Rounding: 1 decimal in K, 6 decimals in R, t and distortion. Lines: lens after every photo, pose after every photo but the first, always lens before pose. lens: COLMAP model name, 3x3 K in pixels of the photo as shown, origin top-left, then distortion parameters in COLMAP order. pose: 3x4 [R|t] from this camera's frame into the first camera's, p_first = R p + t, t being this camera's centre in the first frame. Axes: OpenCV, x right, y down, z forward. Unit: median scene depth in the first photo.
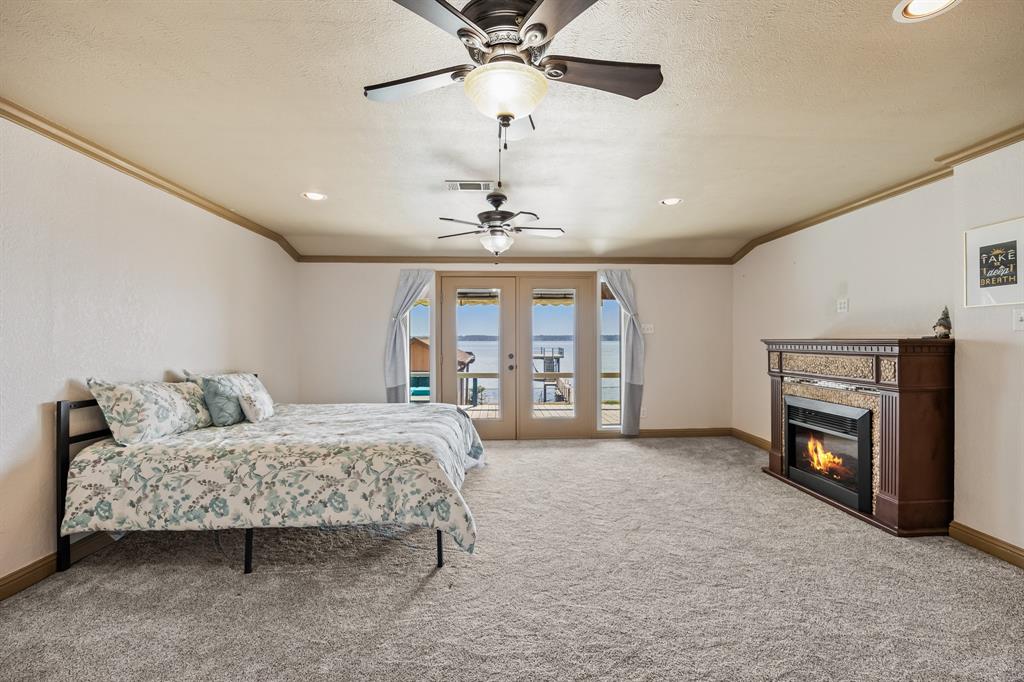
lens RADIAL K [[448.2, 0, 511.7], [0, 448.2, 341.1], [0, 0, 1]] dist [-0.010633, -0.000077]
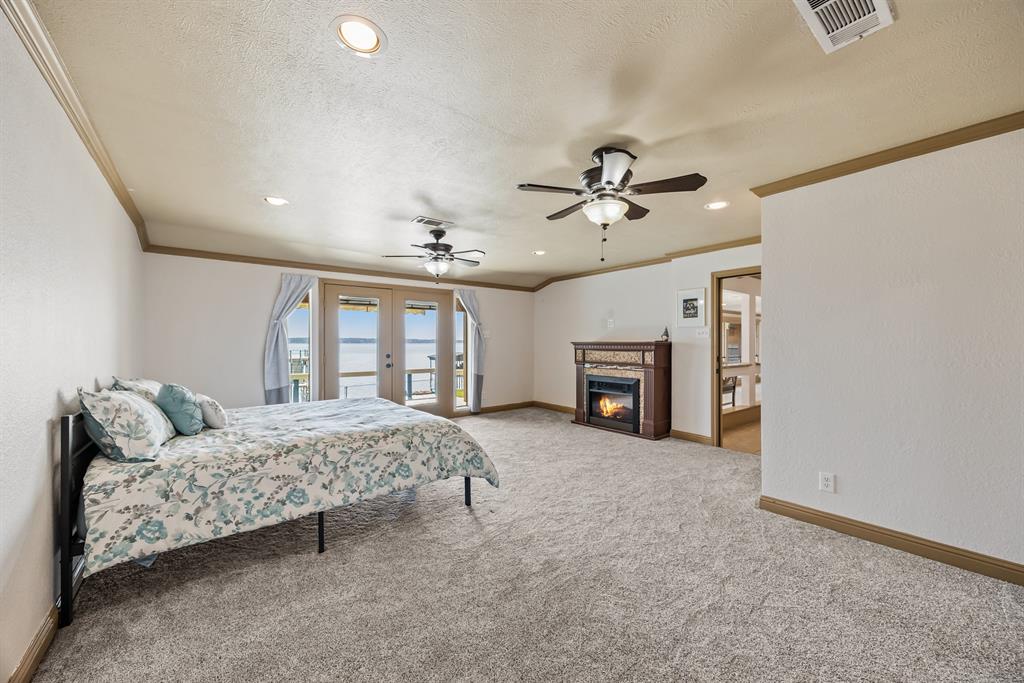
lens RADIAL K [[392.7, 0, 515.1], [0, 392.7, 340.8], [0, 0, 1]] dist [0.001773, 0.000169]
pose [[0.809578, 0.002878, 0.587006, -0.629197], [0.001283, 0.999977, -0.006673, 0.001882], [-0.587011, 0.006155, 0.809555, -0.061416]]
